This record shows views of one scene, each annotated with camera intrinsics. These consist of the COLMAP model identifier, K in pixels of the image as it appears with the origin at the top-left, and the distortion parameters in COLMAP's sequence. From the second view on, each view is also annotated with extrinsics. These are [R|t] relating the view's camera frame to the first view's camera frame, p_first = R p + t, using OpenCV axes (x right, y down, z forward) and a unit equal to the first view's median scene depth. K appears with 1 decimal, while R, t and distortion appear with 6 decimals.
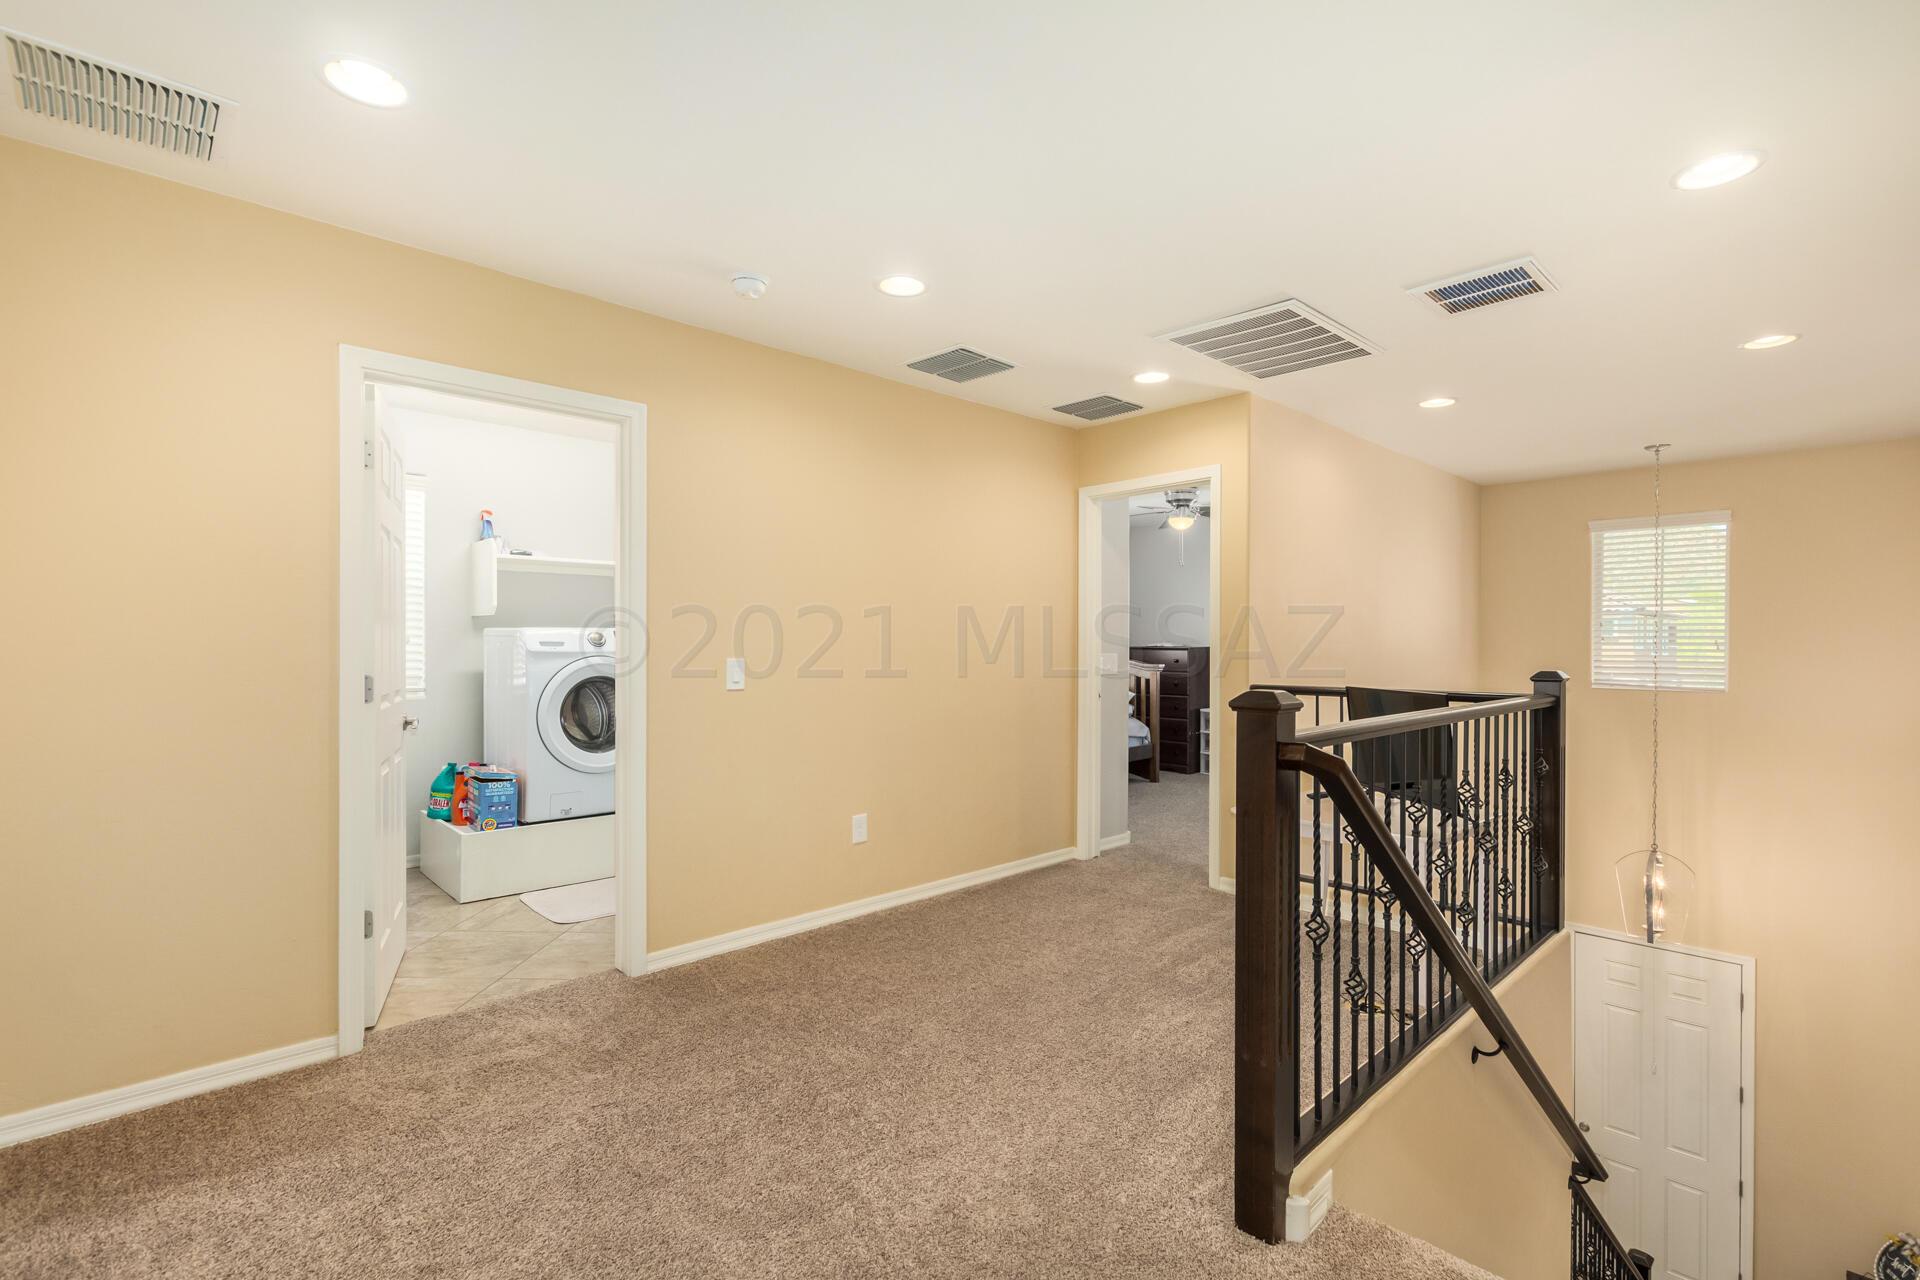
lens RADIAL K [[884.2, 0, 960.2], [0, 884.2, 644.5], [0, 0, 1]] dist [0.003429, -0.001998]
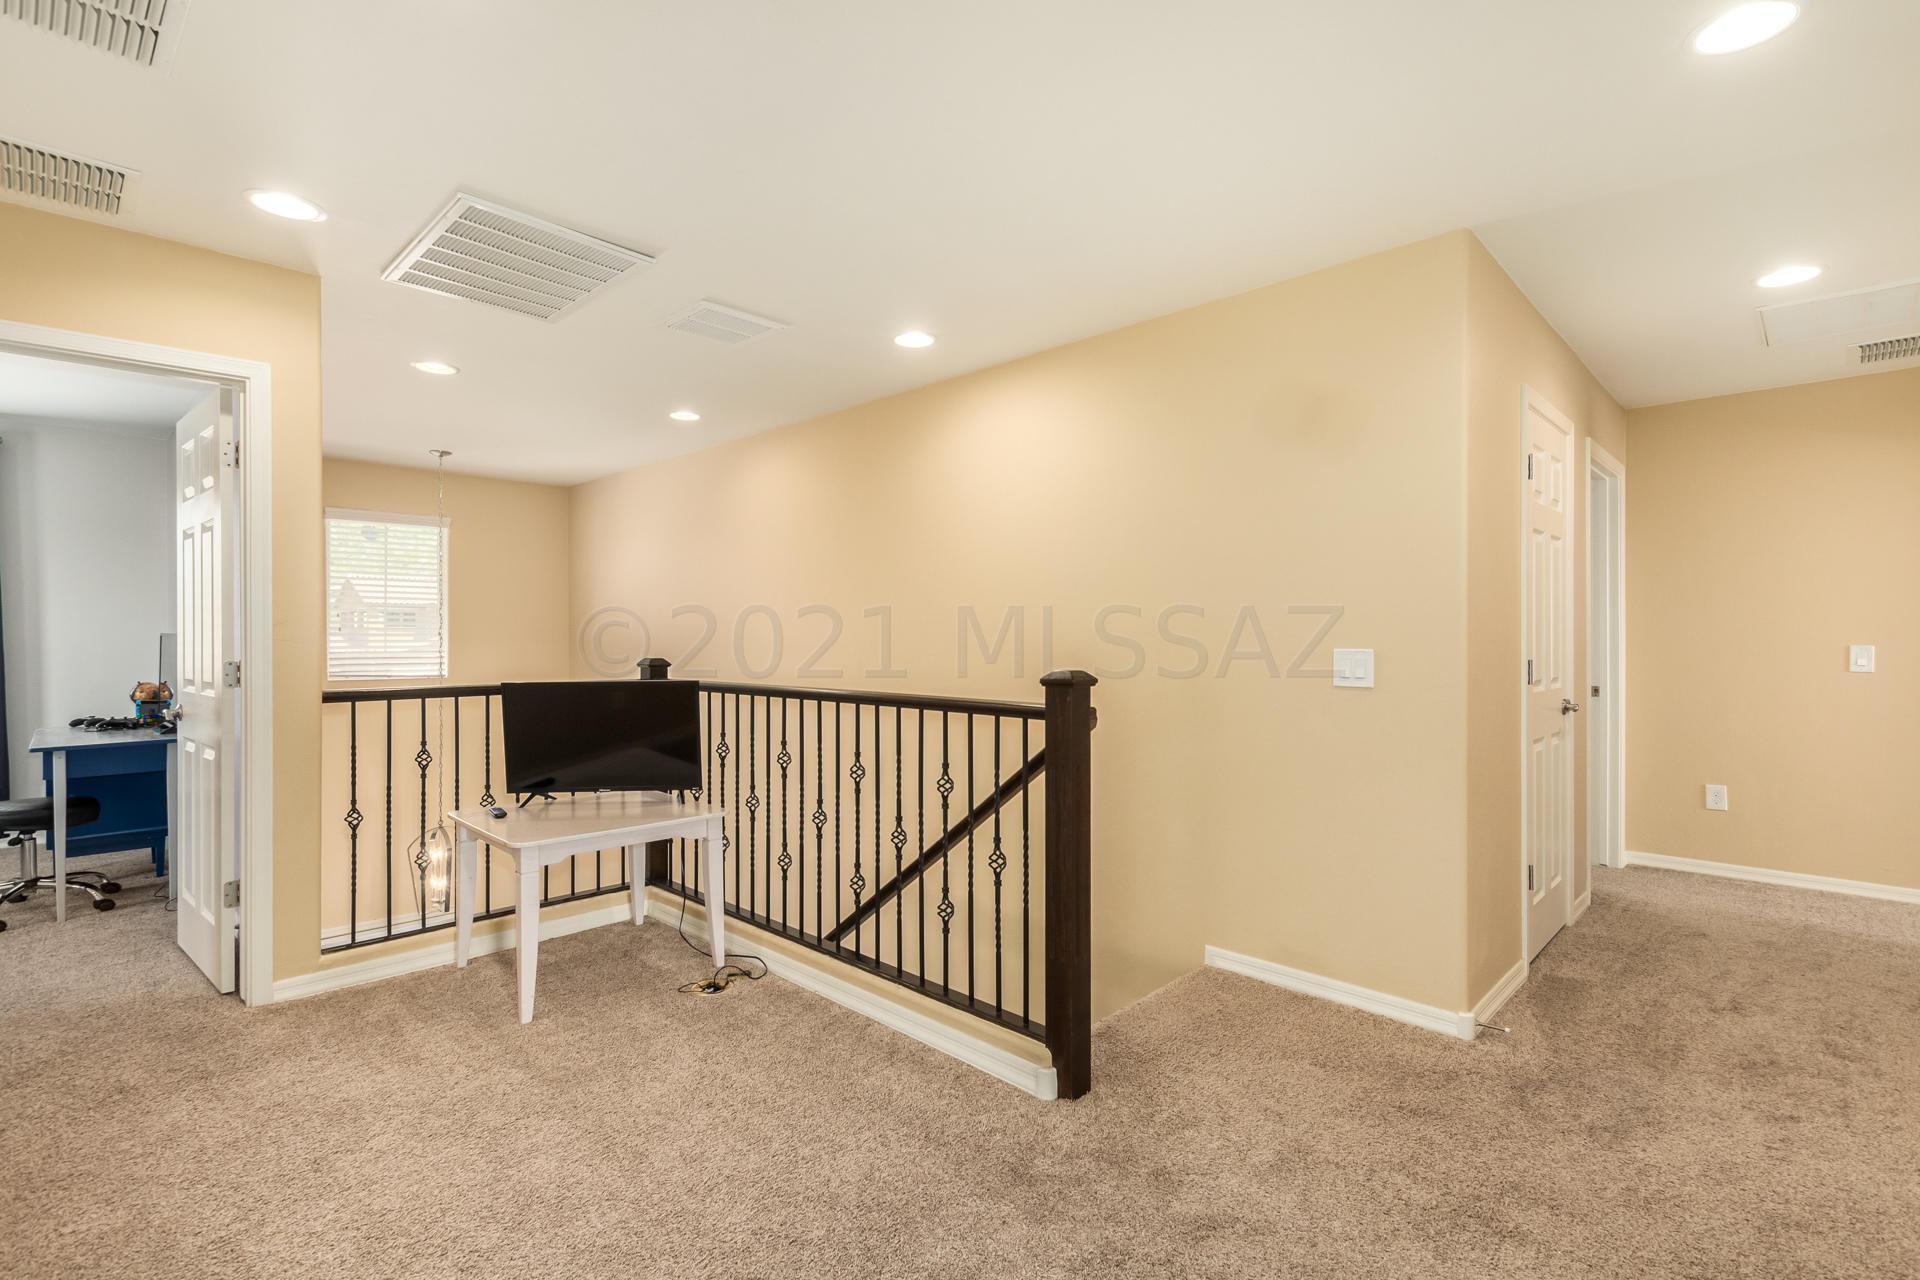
lens RADIAL K [[884.2, 0, 957.3], [0, 884.2, 637.6], [0, 0, 1]] dist [0.003429, -0.001998]
pose [[-0.033585, -0.002691, 0.999432, -0.413235], [0.000671, 0.999996, 0.002715, 0.000551], [-0.999436, 0.000762, -0.033583, 0.536407]]
